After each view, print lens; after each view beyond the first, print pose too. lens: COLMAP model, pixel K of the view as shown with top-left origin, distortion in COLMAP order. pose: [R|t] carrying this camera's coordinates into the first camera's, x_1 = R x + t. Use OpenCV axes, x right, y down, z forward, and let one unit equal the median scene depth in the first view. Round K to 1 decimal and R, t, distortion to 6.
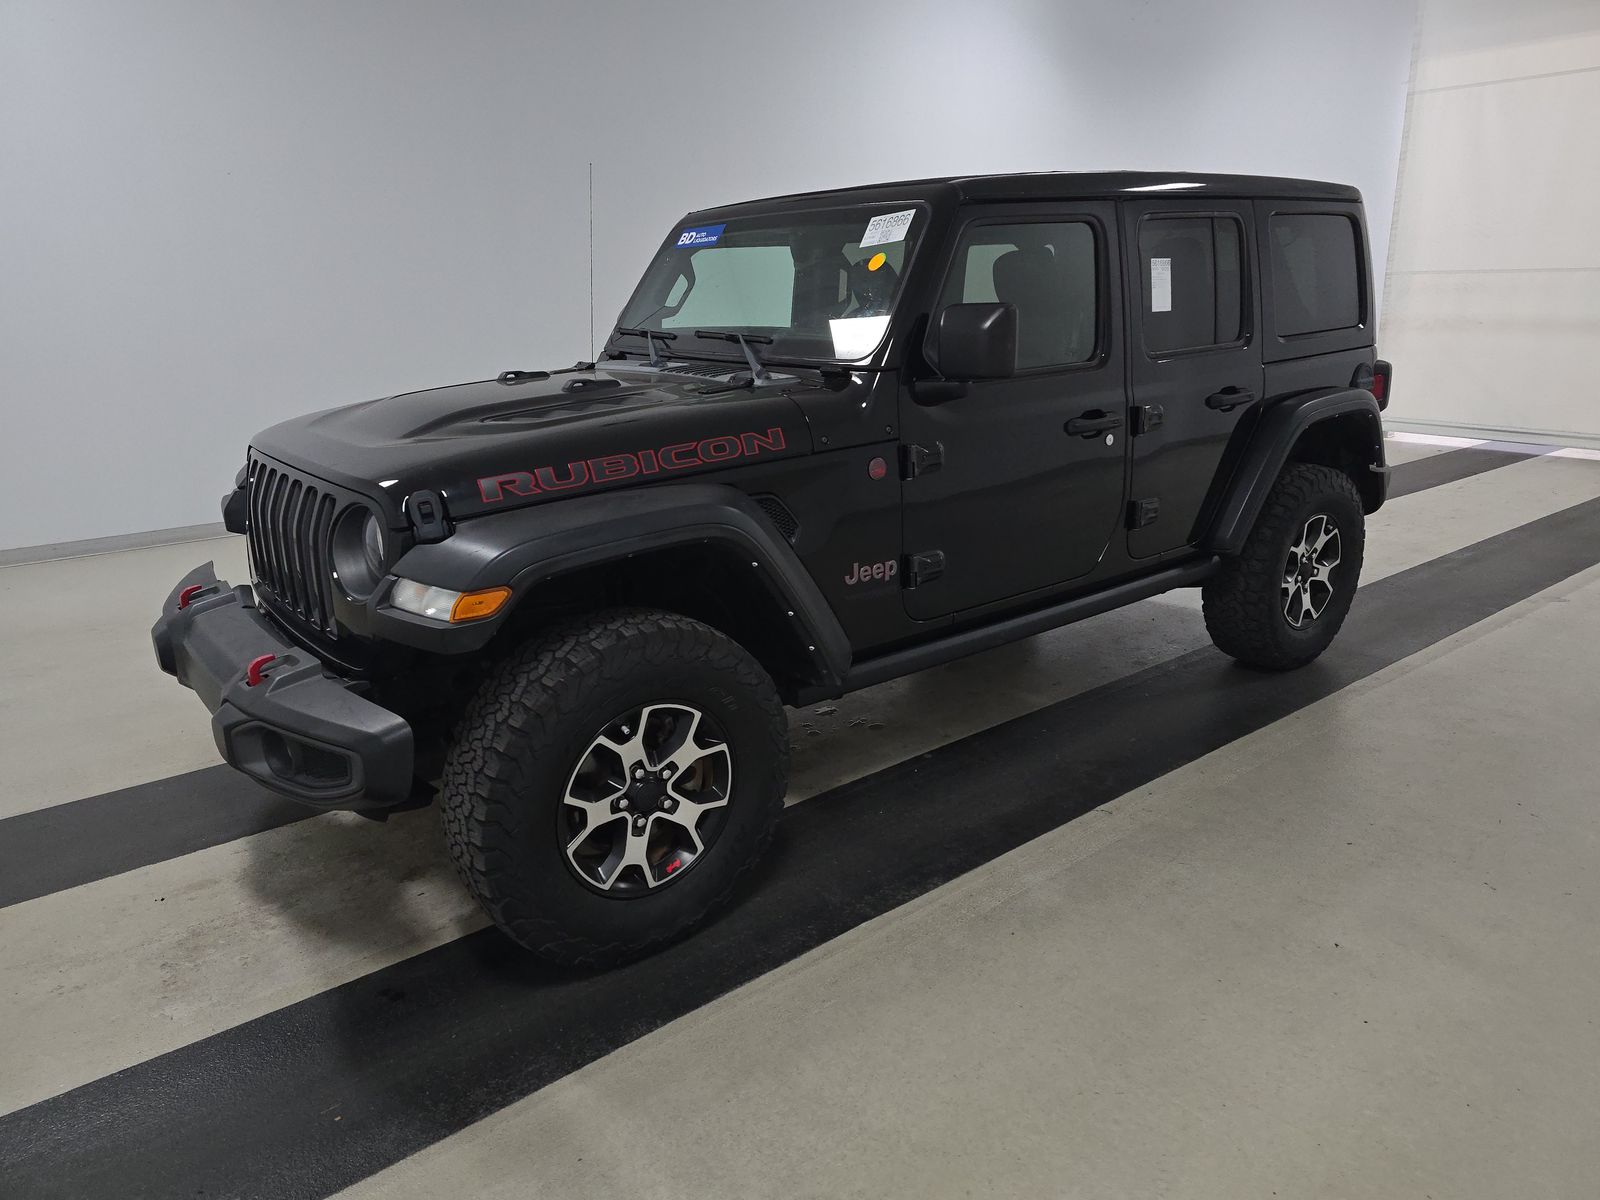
lens RADIAL K [[1076.2, 0, 800.0], [0, 1076.2, 600.0], [0, 0, 1]] dist [-0.002026, -0.002071]
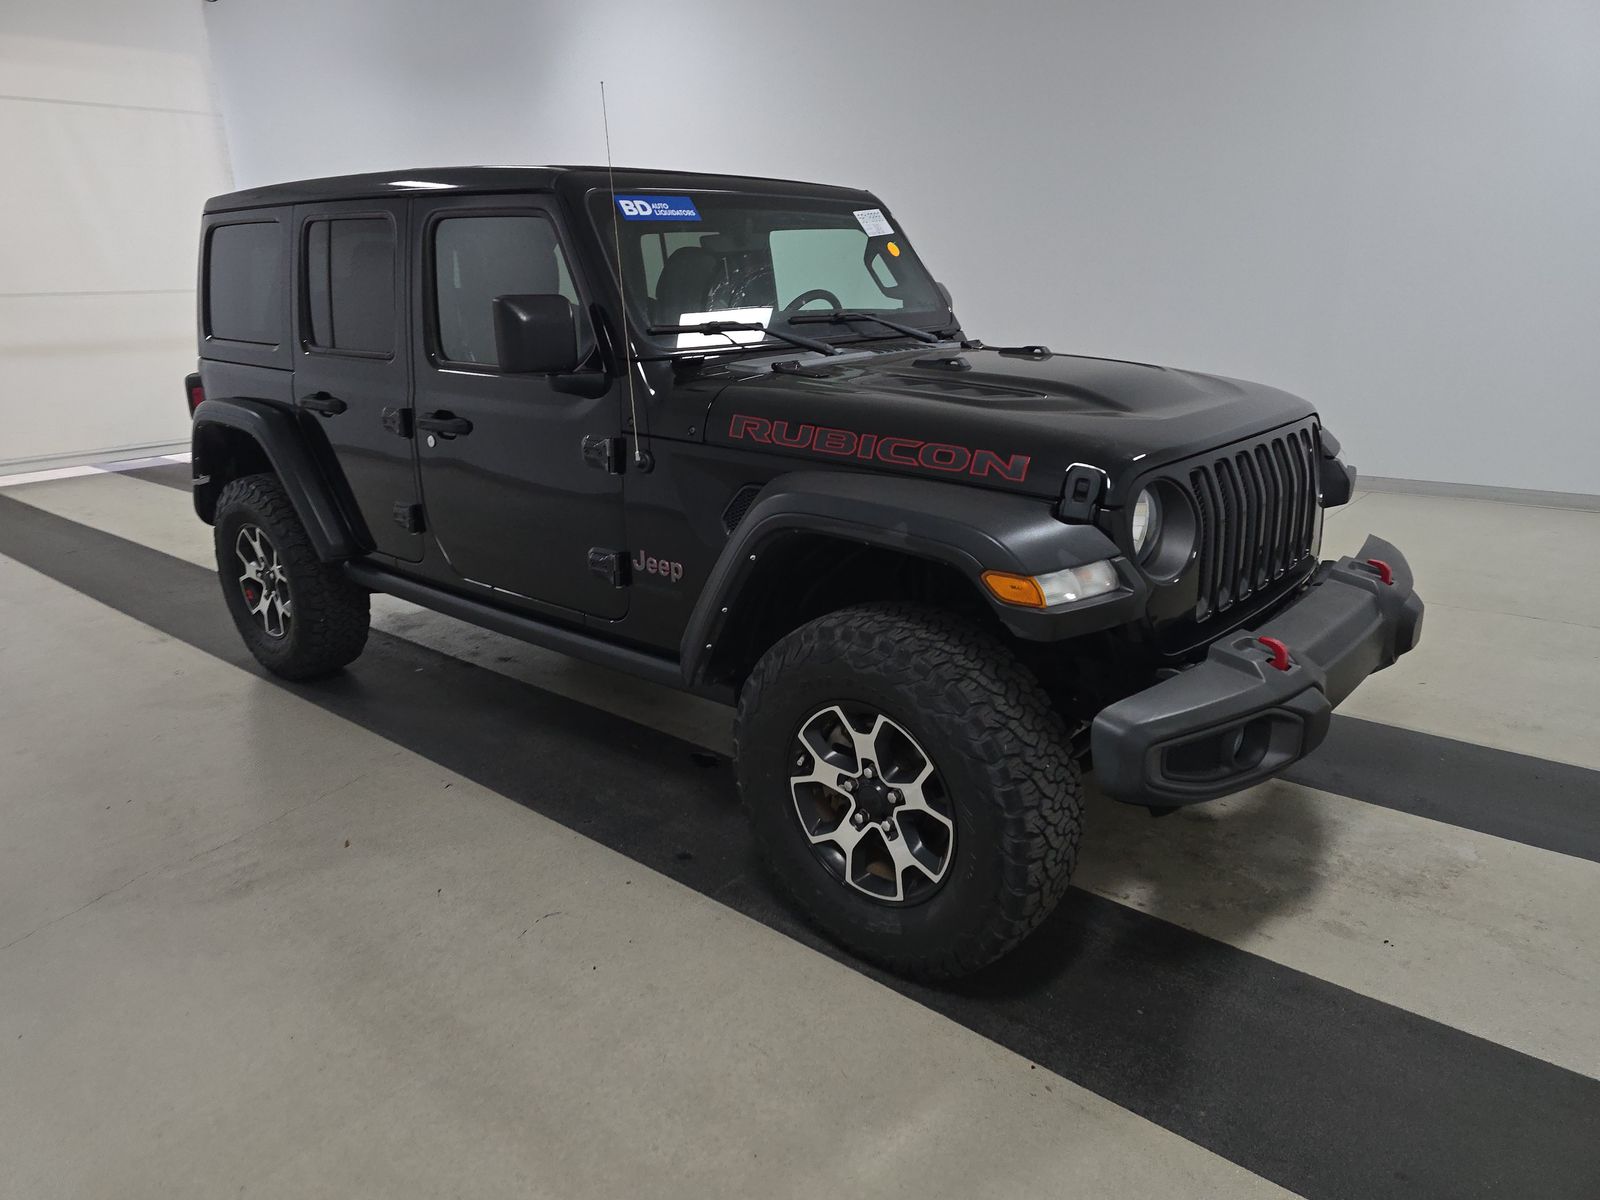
lens RADIAL K [[1076.5, 0, 799.4], [0, 1076.5, 584.5], [0, 0, 1]] dist [-0.009160, -0.003430]
pose [[-0.165951, -0.250836, 0.953699, -1.256240], [0.303074, 0.907329, 0.291377, -0.375277], [-0.938406, 0.337396, -0.074551, 1.399498]]
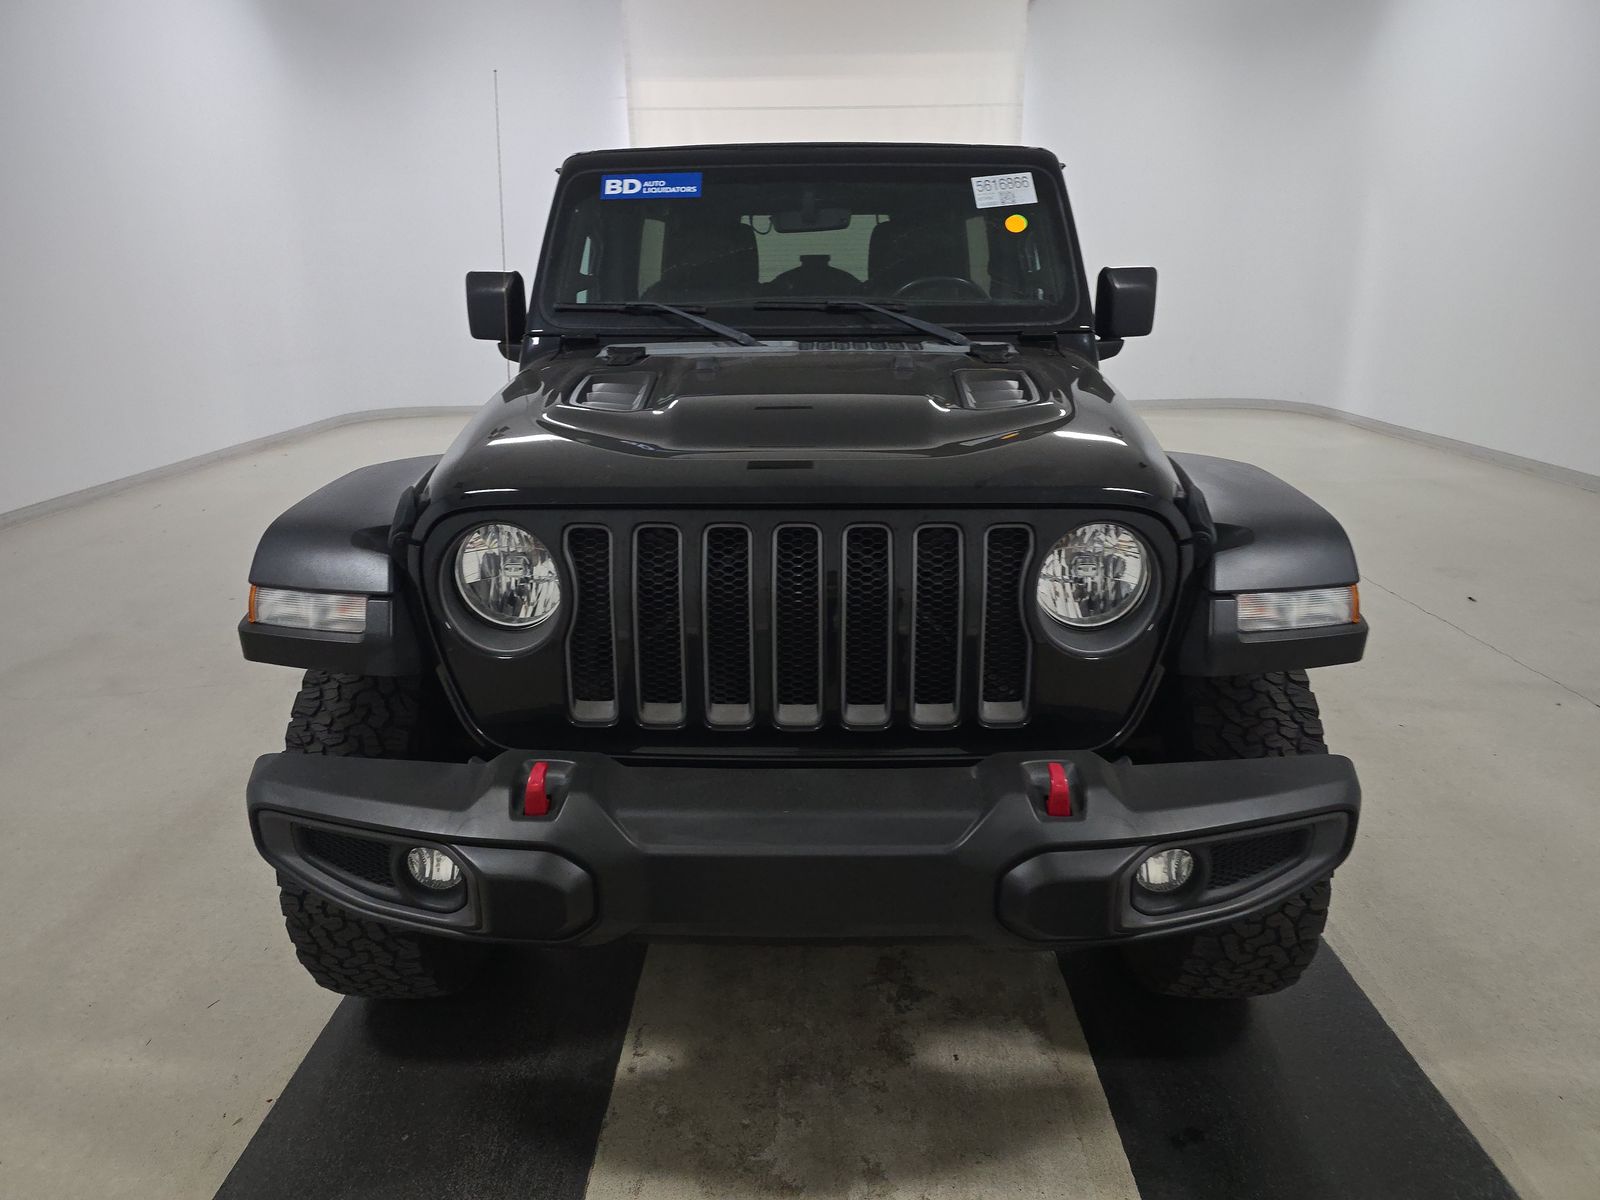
lens RADIAL K [[1076.2, 0, 800.0], [0, 1076.2, 600.0], [0, 0, 1]] dist [-0.002026, -0.002071]
pose [[0.641848, -0.210402, 0.737403, -0.888359], [0.212930, 0.972707, 0.092202, -0.117953], [-0.736676, 0.097836, 0.669131, 0.554070]]
